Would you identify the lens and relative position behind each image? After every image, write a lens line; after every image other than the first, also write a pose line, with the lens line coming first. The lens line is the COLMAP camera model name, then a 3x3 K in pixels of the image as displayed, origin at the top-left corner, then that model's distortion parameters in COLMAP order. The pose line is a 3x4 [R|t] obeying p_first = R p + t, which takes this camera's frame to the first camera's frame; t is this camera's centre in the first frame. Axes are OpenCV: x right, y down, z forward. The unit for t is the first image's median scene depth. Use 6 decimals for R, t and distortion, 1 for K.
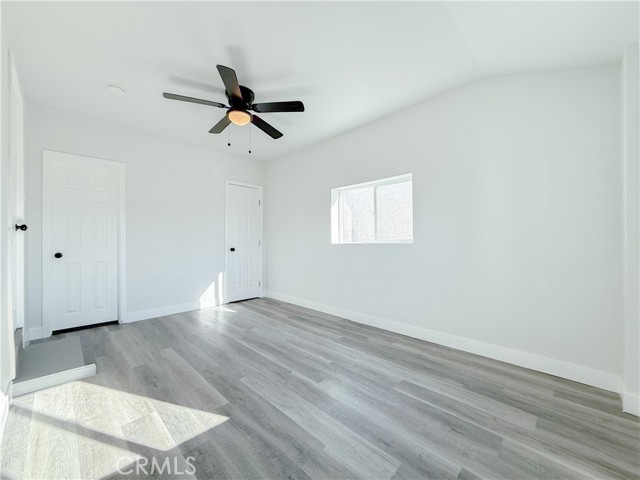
lens RADIAL K [[256.4, 0, 318.2], [0, 256.4, 240.9], [0, 0, 1]] dist [-0.000324, 0.000360]
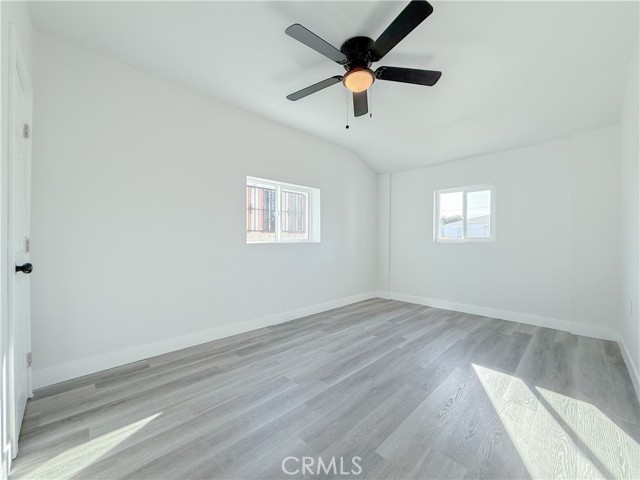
lens RADIAL K [[256.4, 0, 318.1], [0, 256.4, 241.0], [0, 0, 1]] dist [-0.000324, 0.000360]
pose [[0.018057, -0.004808, 0.999825, -1.072686], [-0.005114, 0.999975, 0.004901, -0.003883], [-0.999824, -0.005202, 0.018032, 1.095026]]
